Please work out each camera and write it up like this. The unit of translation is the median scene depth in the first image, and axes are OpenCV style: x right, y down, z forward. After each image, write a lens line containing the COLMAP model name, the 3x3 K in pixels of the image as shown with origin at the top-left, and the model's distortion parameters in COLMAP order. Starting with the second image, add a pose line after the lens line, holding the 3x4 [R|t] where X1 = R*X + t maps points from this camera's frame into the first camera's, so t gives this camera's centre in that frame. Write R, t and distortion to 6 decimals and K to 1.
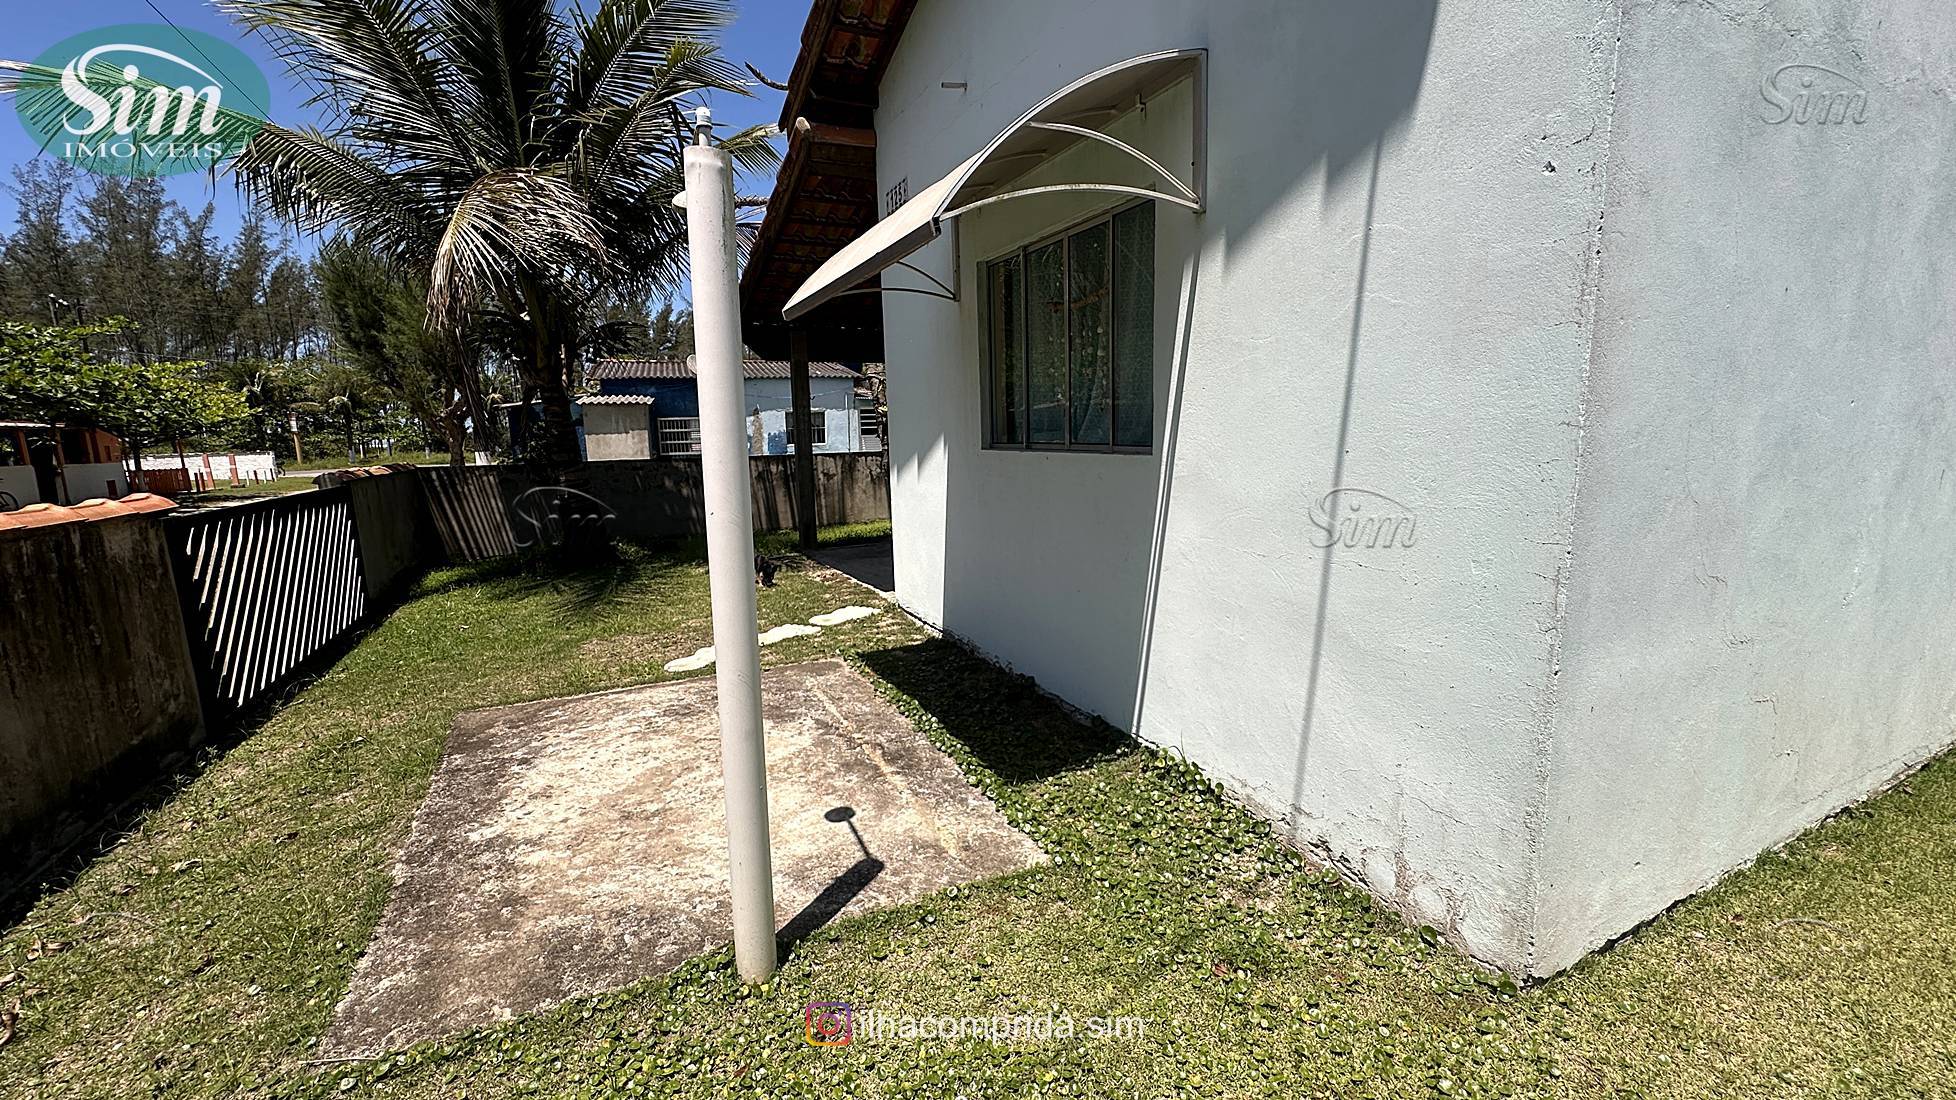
lens RADIAL K [[780.6, 0, 977.7], [0, 780.6, 551.1], [0, 0, 1]] dist [-0.003641, 0.000411]
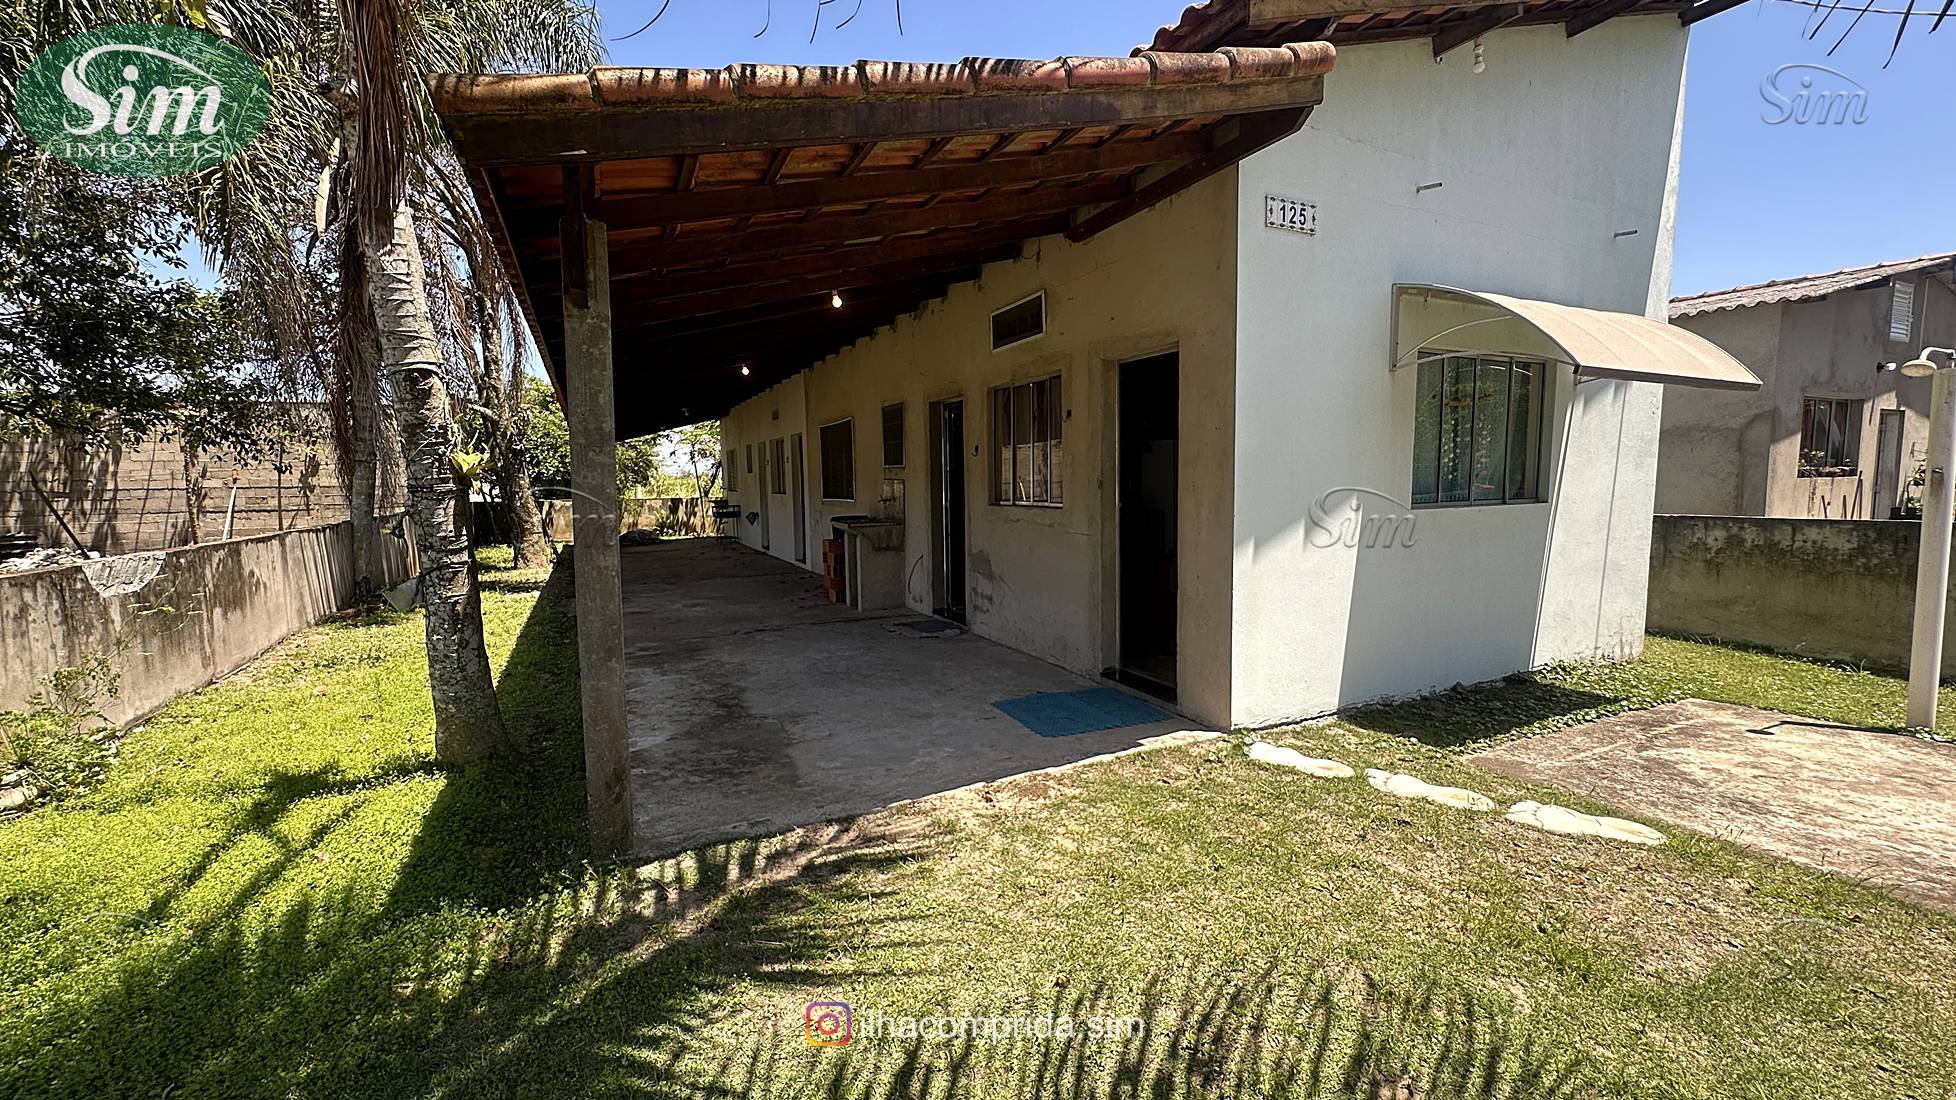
lens RADIAL K [[794.1, 0, 978.7], [0, 794.1, 543.8], [0, 0, 1]] dist [-0.002079, 0.000106]
pose [[-0.016935, -0.052840, 0.998459, -1.311638], [0.175281, 0.982981, 0.054993, -0.295089], [-0.984373, 0.175942, -0.007385, 1.917043]]
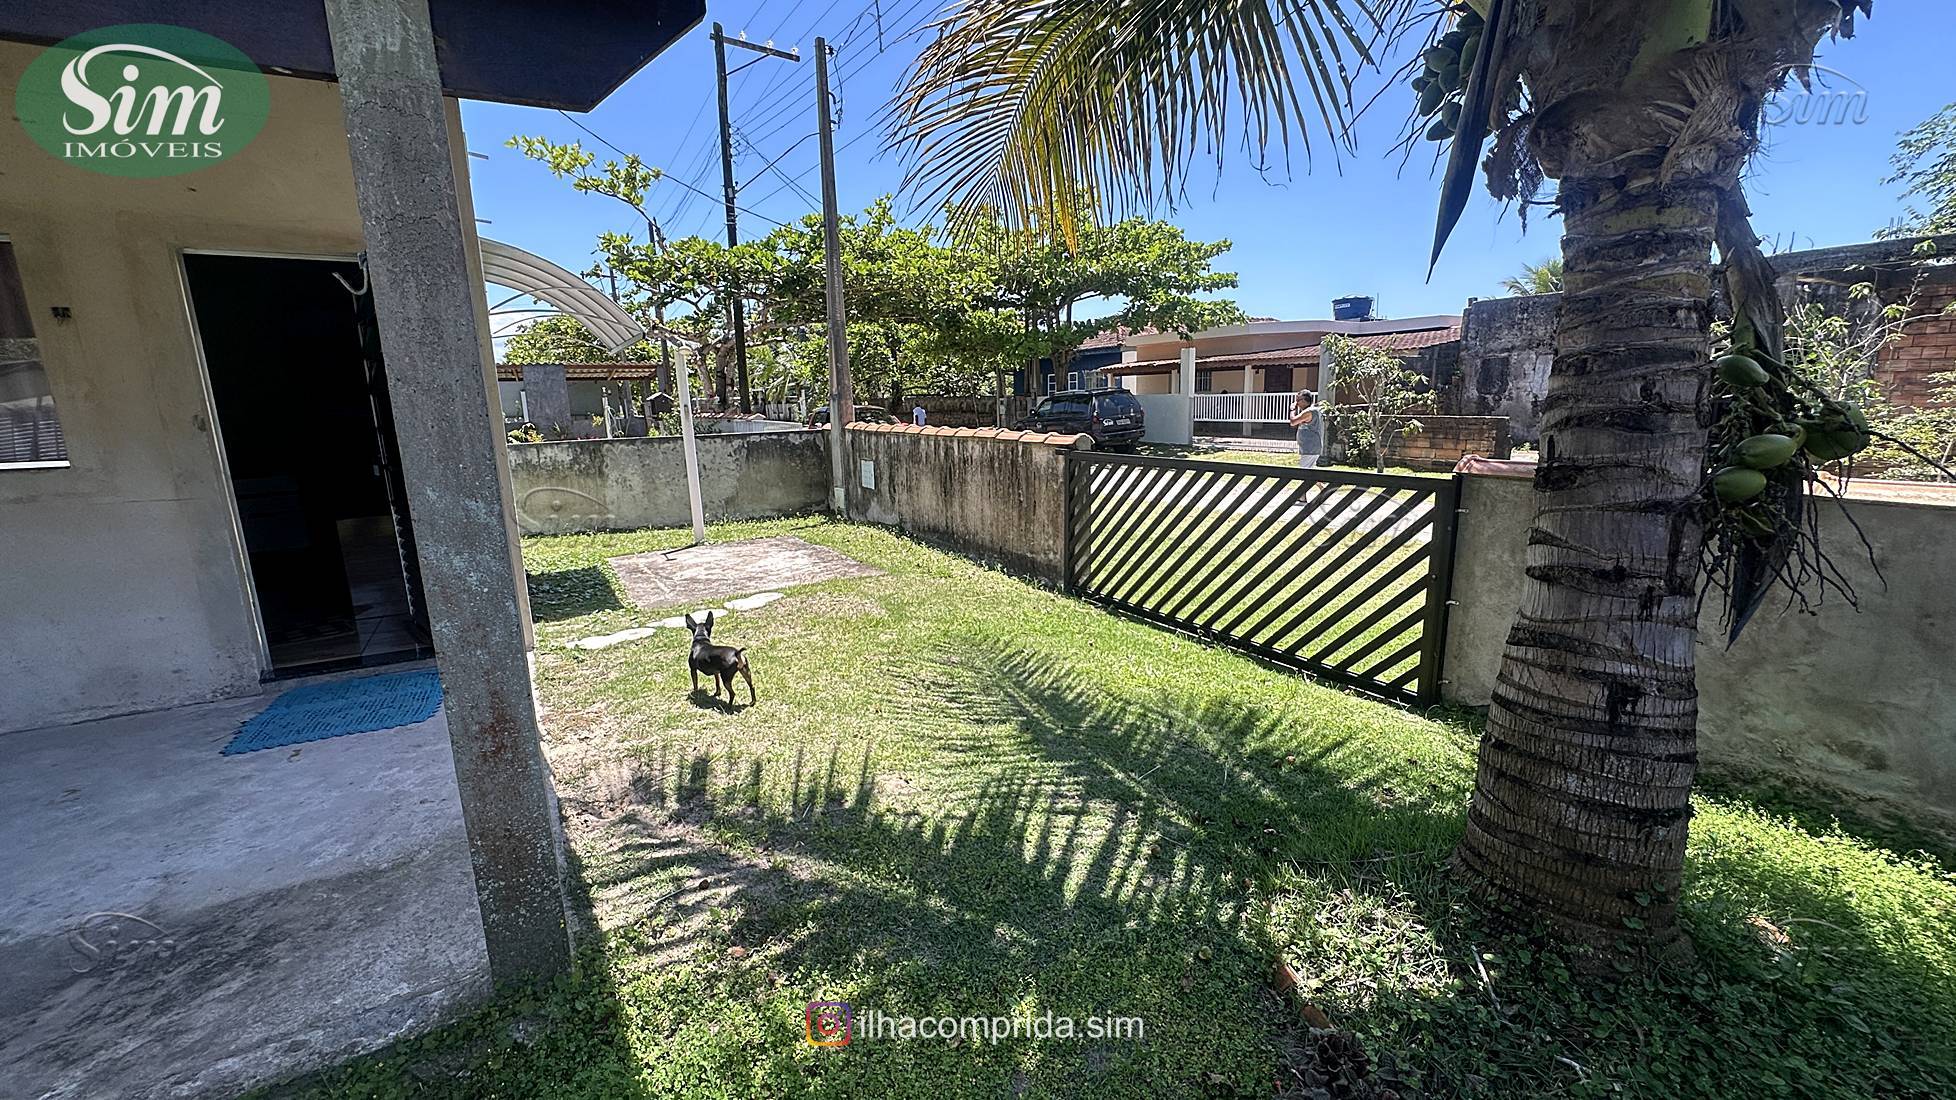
lens RADIAL K [[787.4, 0, 976.0], [0, 787.4, 545.7], [0, 0, 1]] dist [-0.000083, 0.000376]
pose [[-0.993814, 0.075295, -0.081637, -0.770192], [0.042856, 0.938154, 0.343556, -0.442447], [0.102456, 0.337932, -0.935577, 2.773451]]
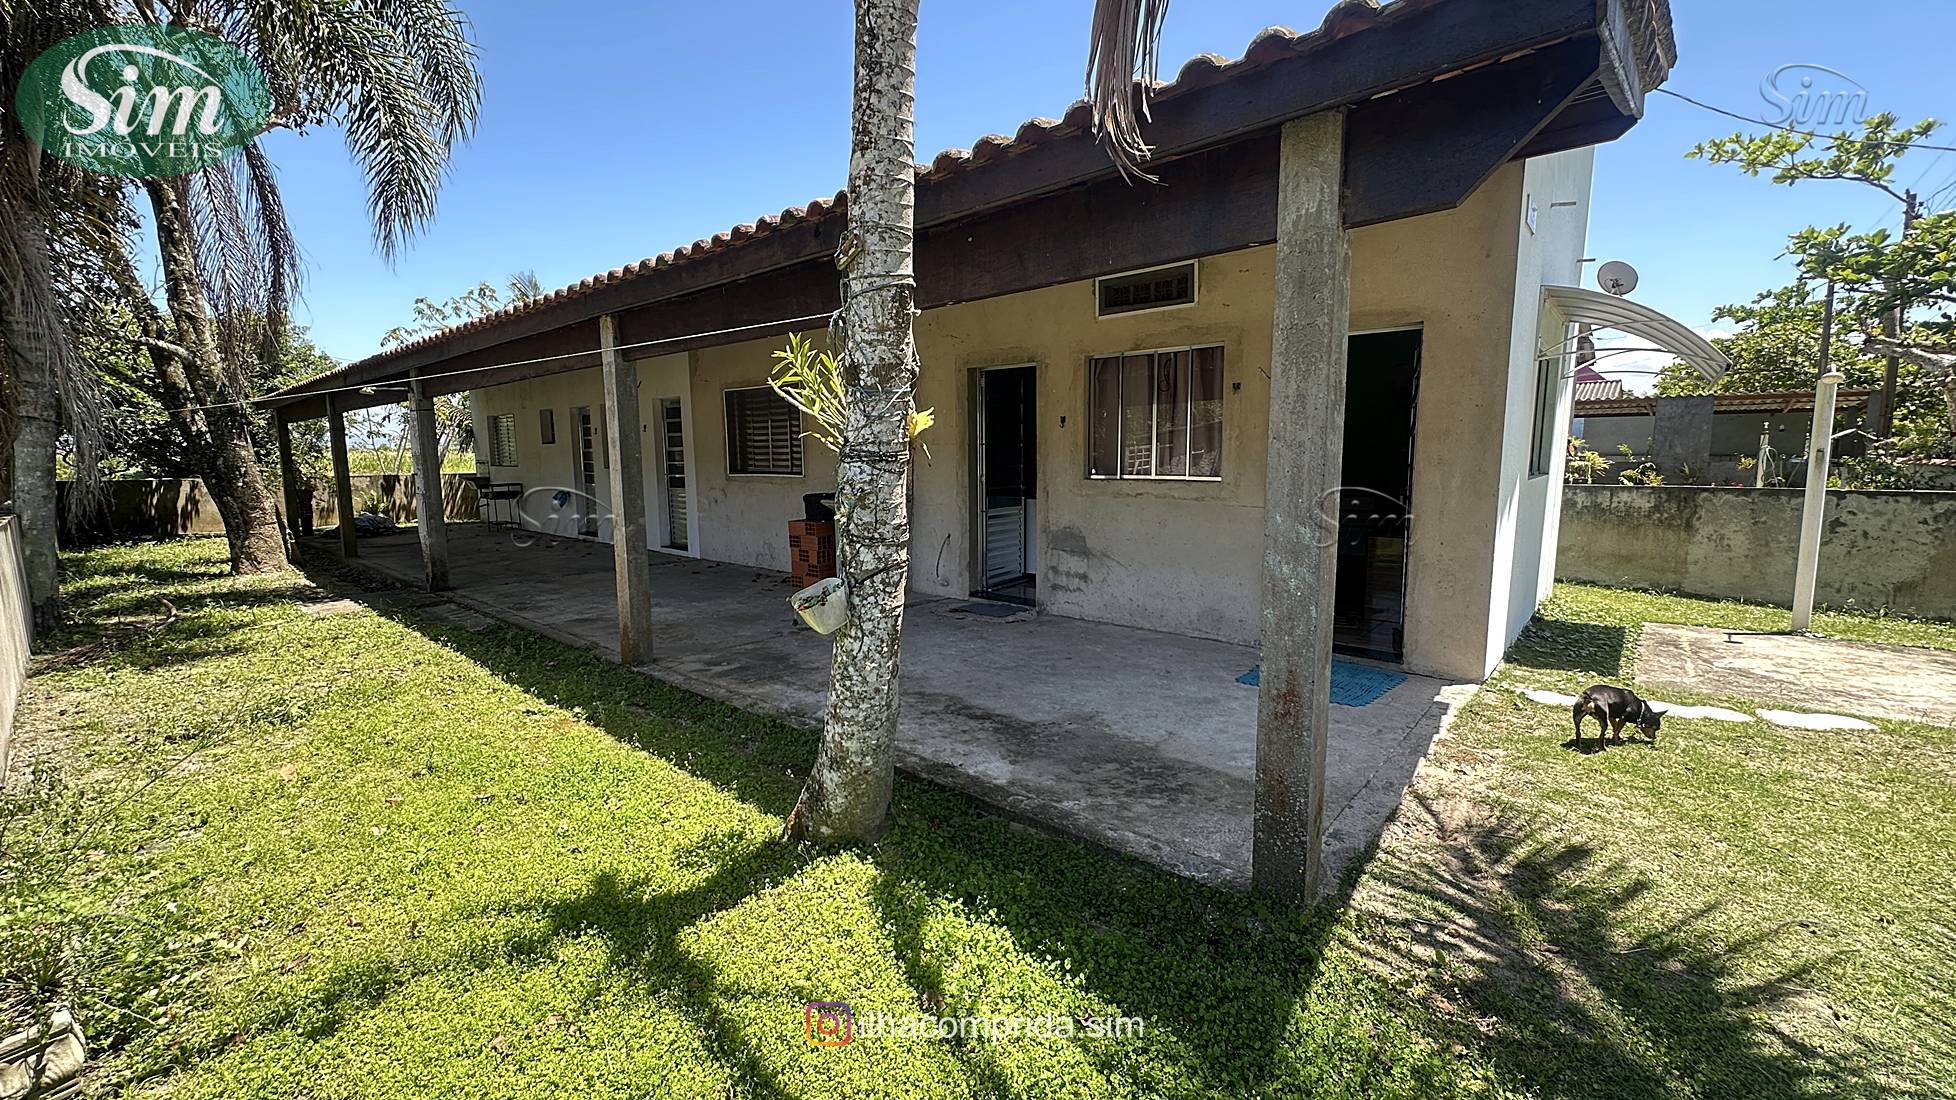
lens RADIAL K [[787.4, 0, 976.0], [0, 787.4, 545.7], [0, 0, 1]] dist [-0.000083, 0.000376]
pose [[-0.403853, -0.077244, 0.911557, -0.982660], [0.165559, 0.973805, 0.155867, -0.446469], [-0.899718, 0.213864, -0.380486, 2.774602]]
